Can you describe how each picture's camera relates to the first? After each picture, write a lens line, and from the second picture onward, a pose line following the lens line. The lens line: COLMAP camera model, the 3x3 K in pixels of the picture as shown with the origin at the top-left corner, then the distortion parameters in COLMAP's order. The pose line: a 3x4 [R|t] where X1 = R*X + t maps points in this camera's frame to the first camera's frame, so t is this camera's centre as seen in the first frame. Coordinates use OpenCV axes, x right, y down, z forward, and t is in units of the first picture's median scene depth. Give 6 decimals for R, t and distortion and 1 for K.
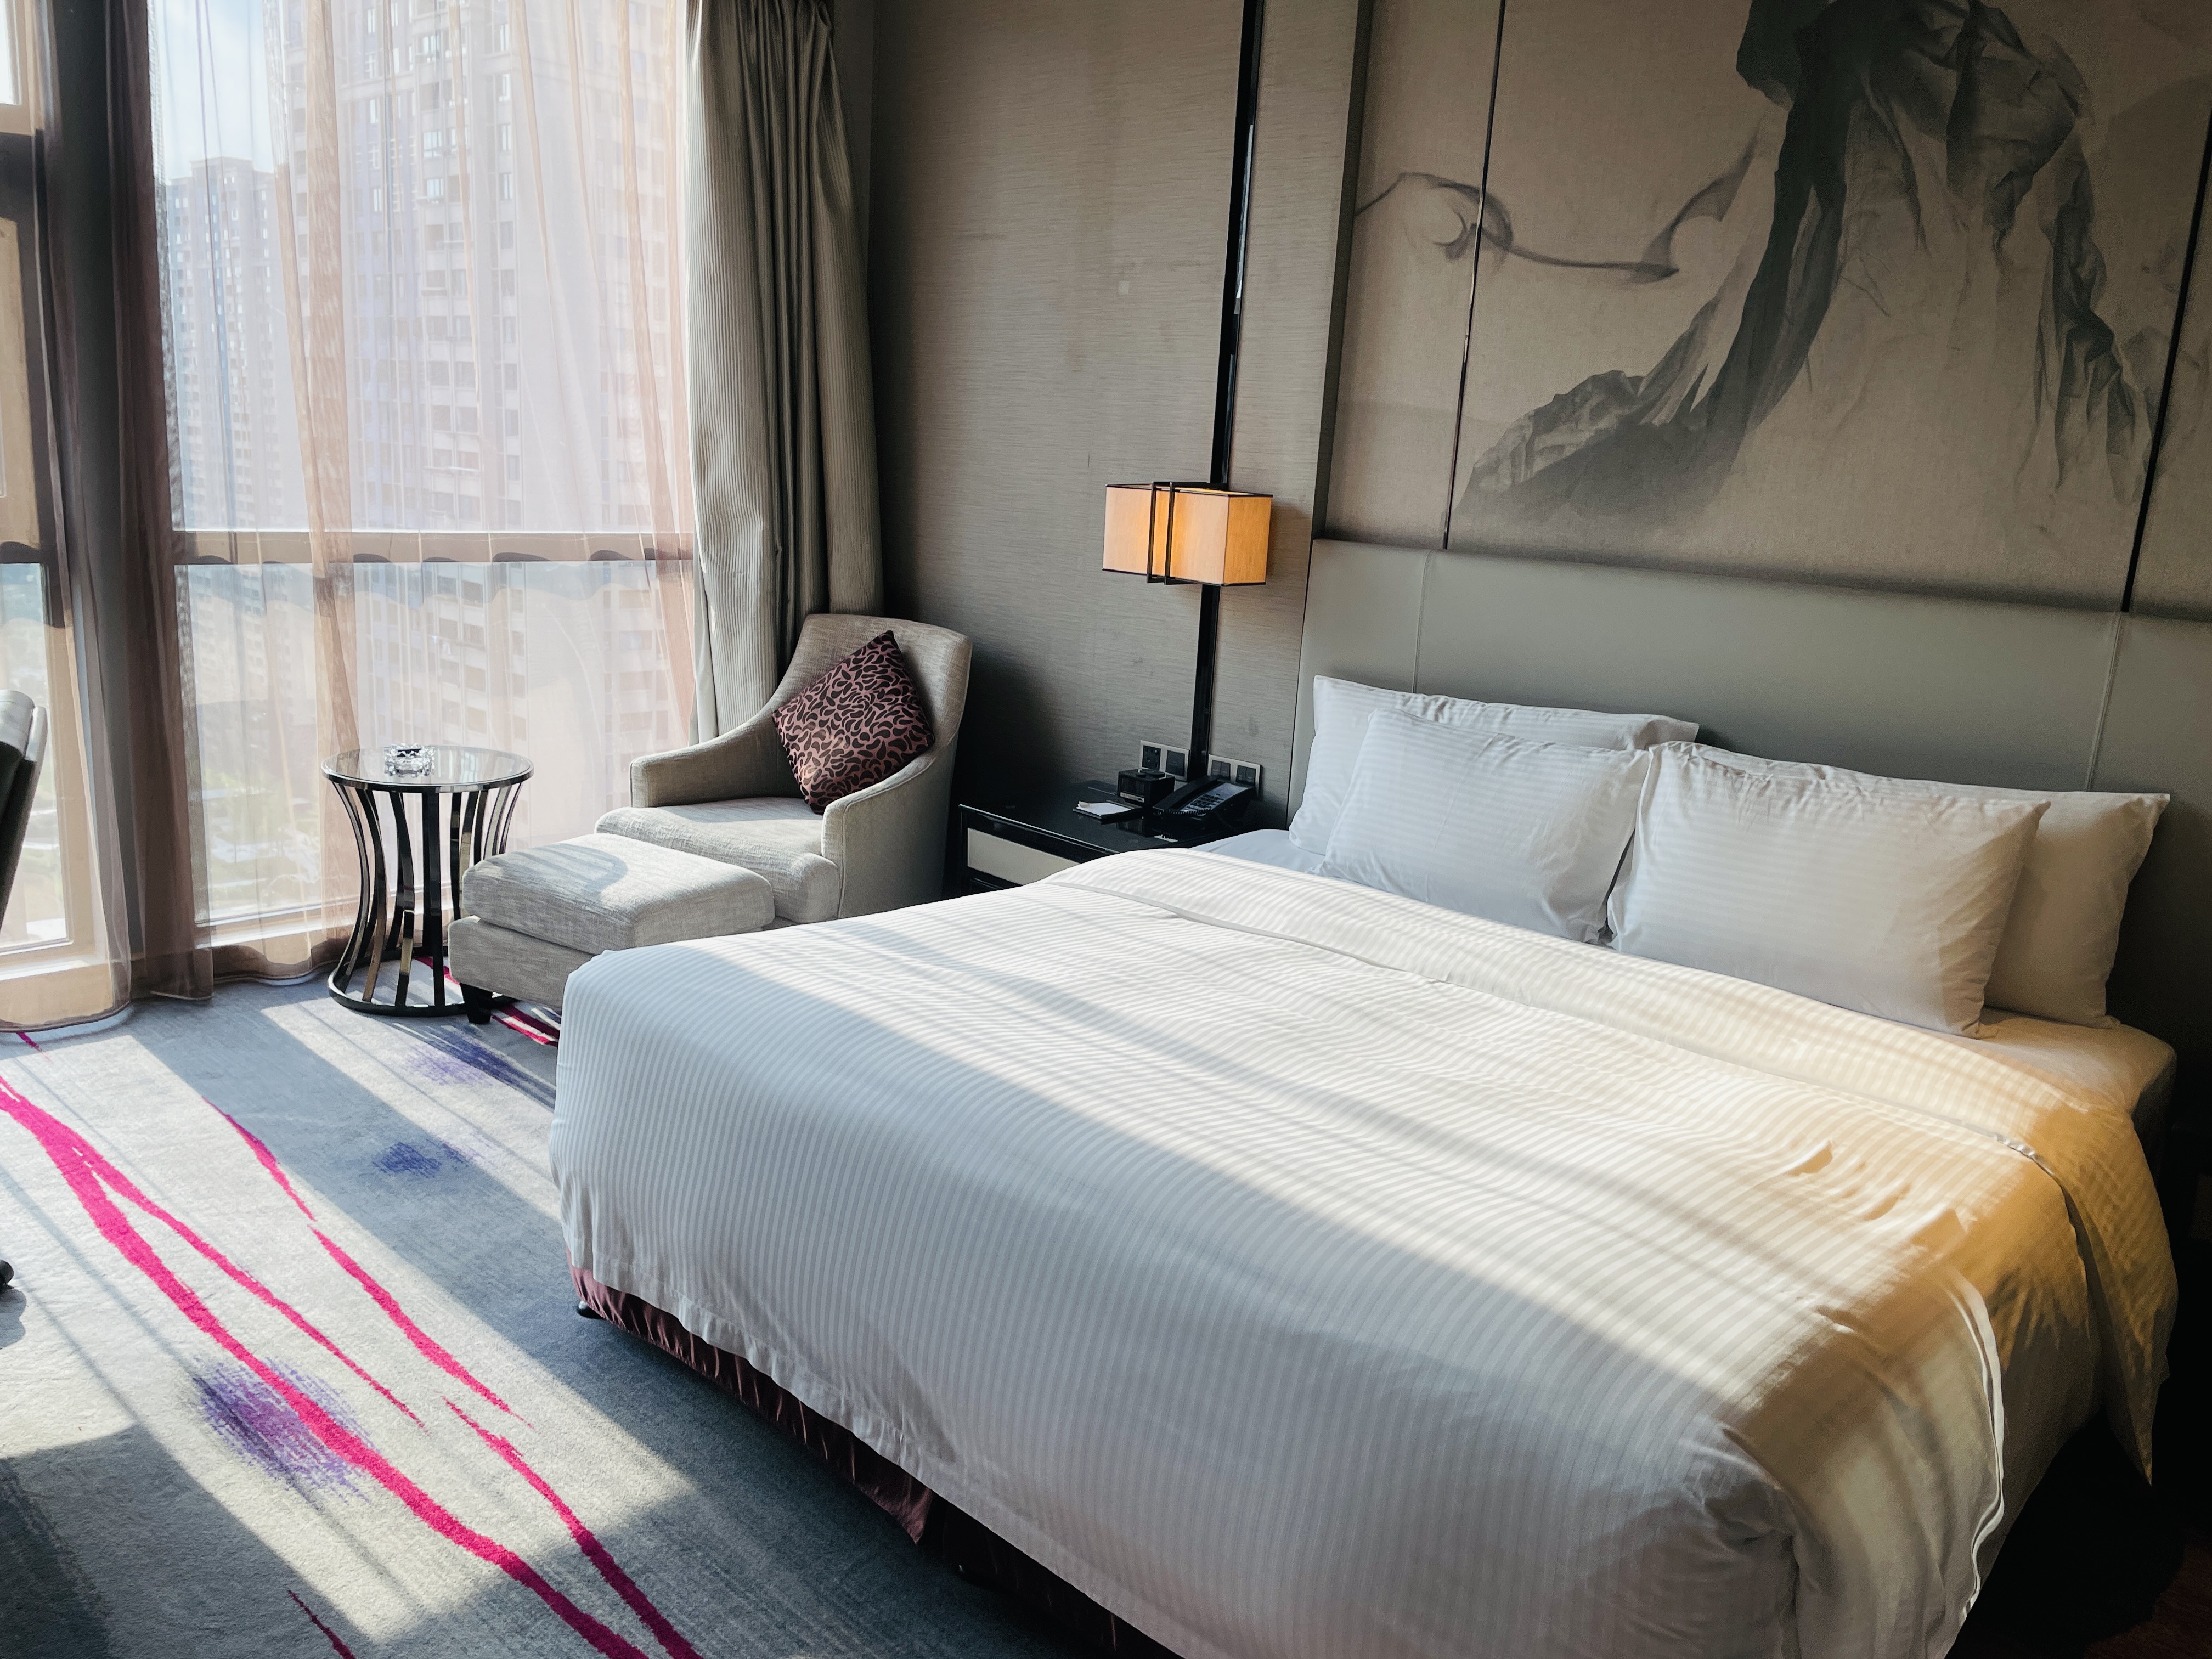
lens RADIAL K [[1692.4, 0, 1109.1], [0, 1692.4, 837.8], [0, 0, 1]] dist [0.078149, -0.106848]
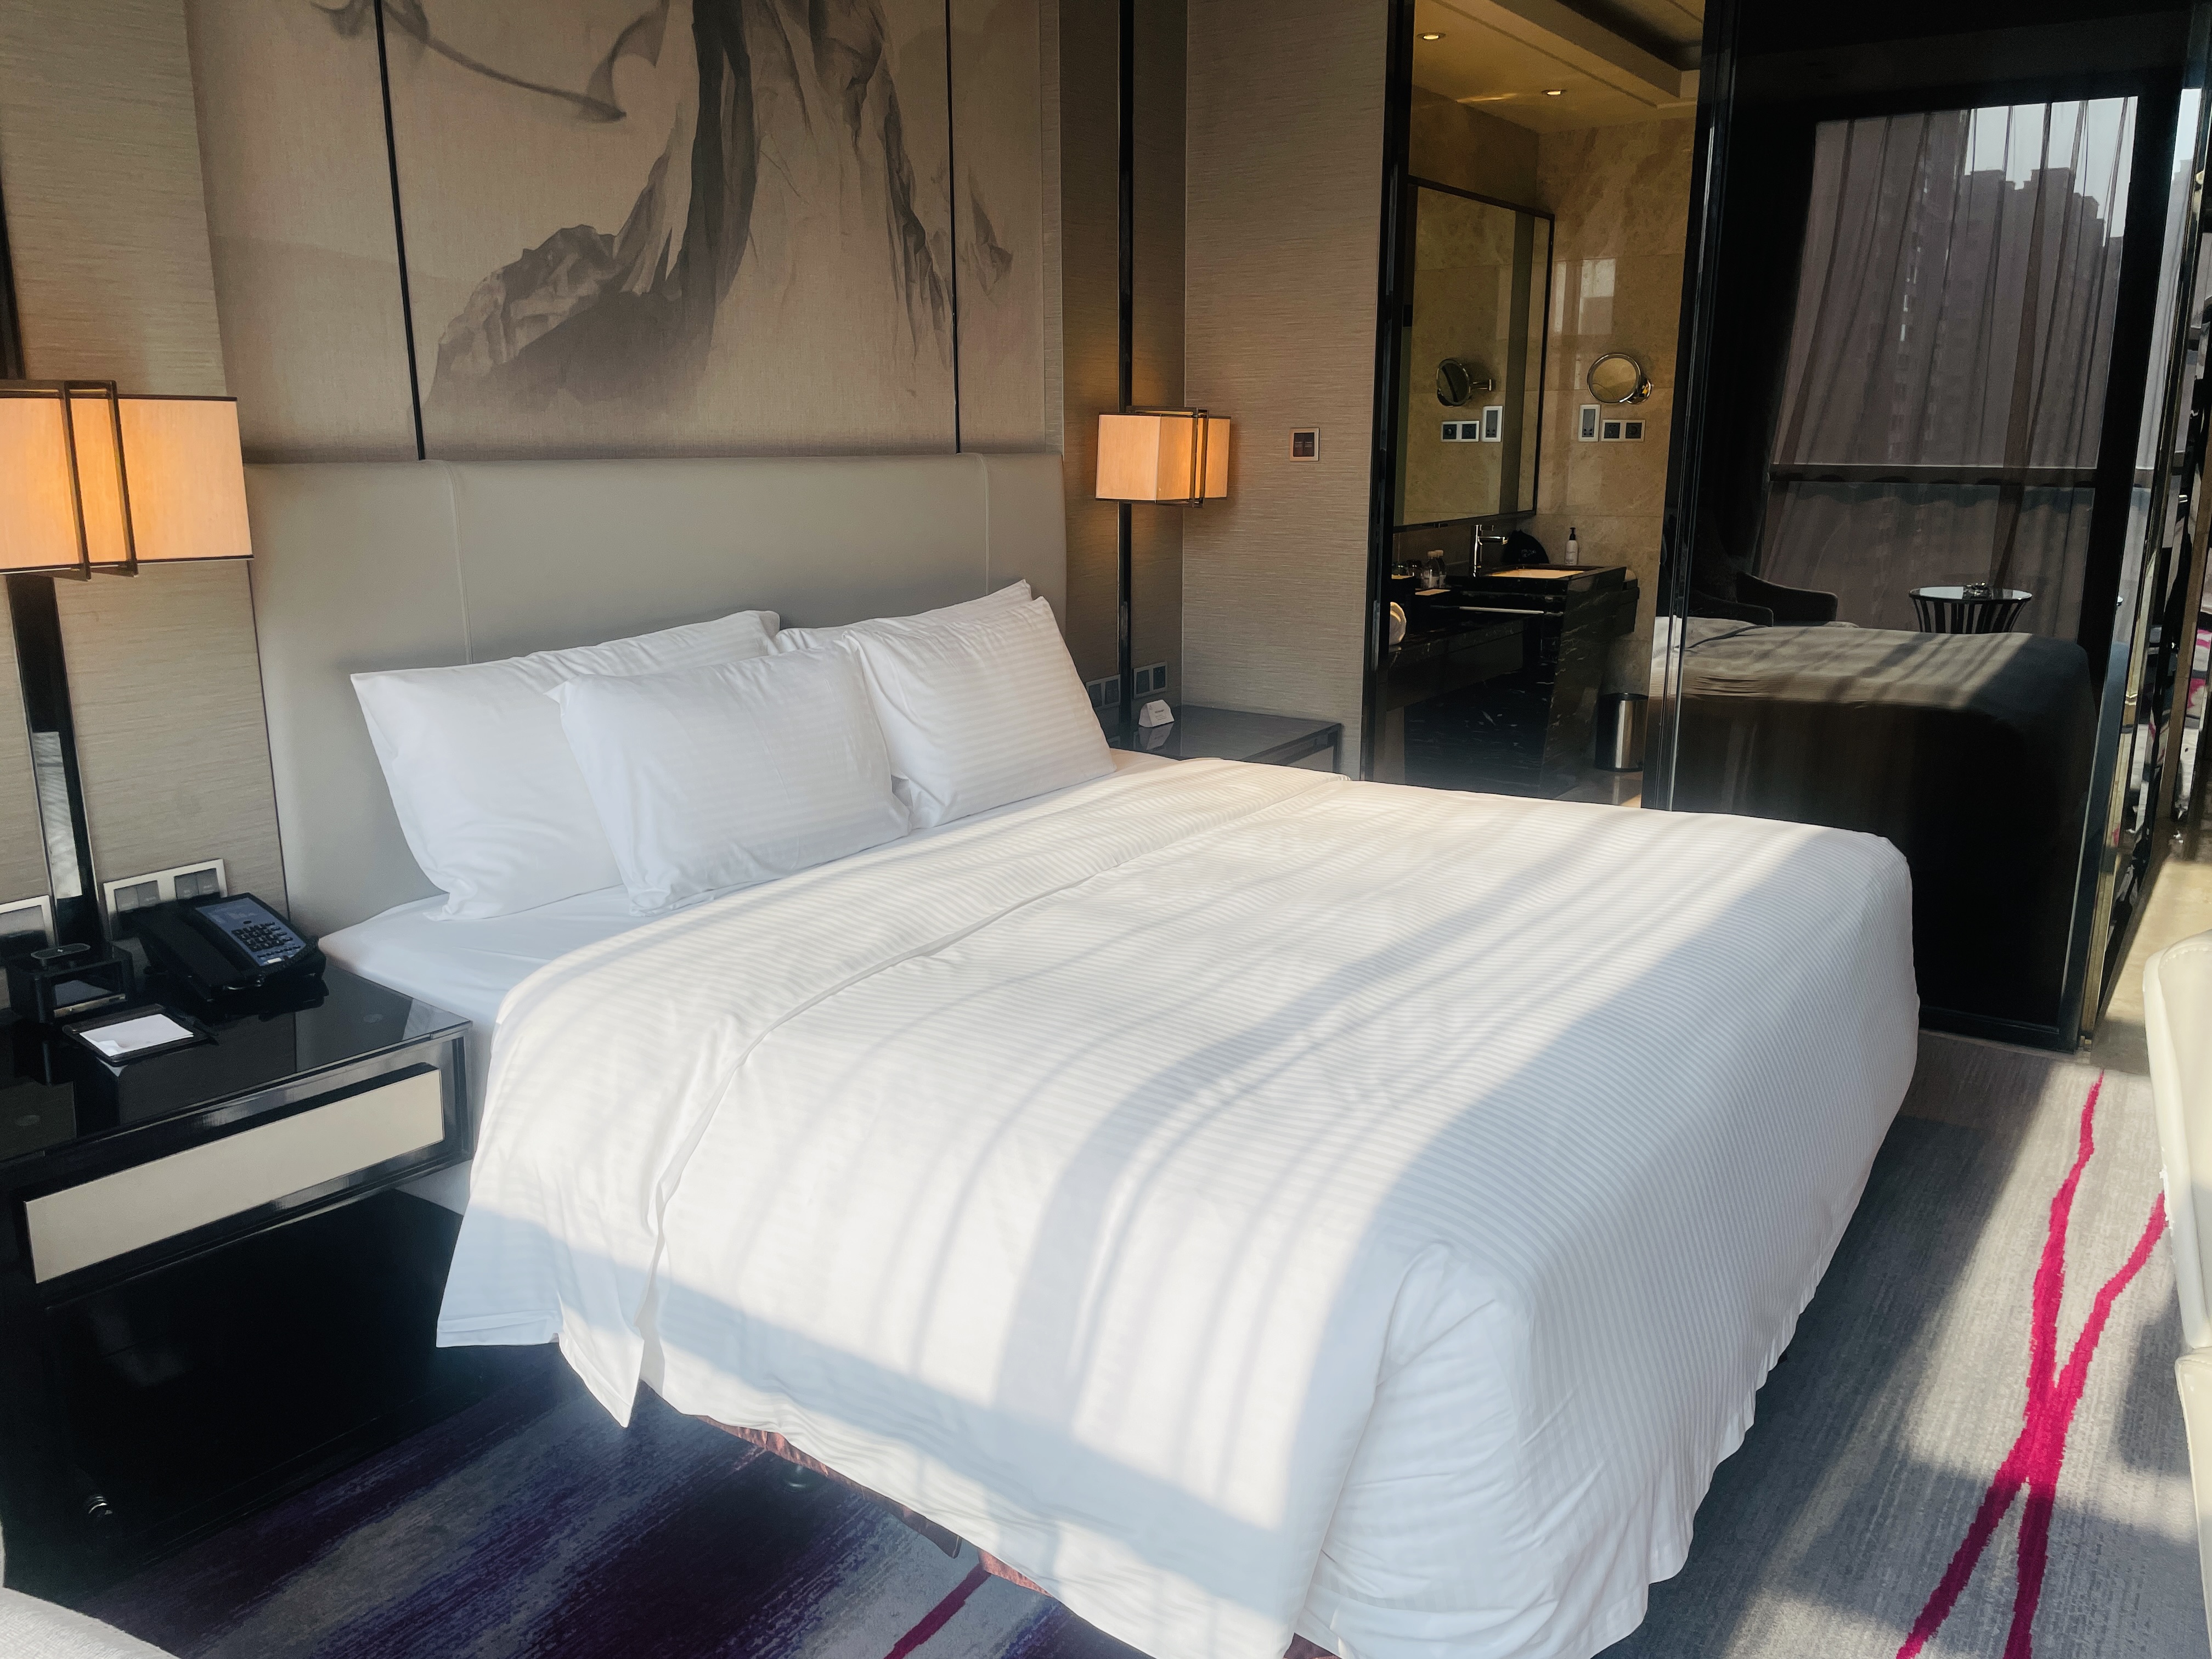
lens RADIAL K [[1692.4, 0, 1106.0], [0, 1692.4, 821.4], [0, 0, 1]] dist [0.078149, -0.106848]
pose [[-0.146521, -0.281916, 0.948185, -0.638473], [0.211989, 0.927312, 0.308468, -0.213911], [-0.966226, 0.246202, -0.076108, 0.918397]]
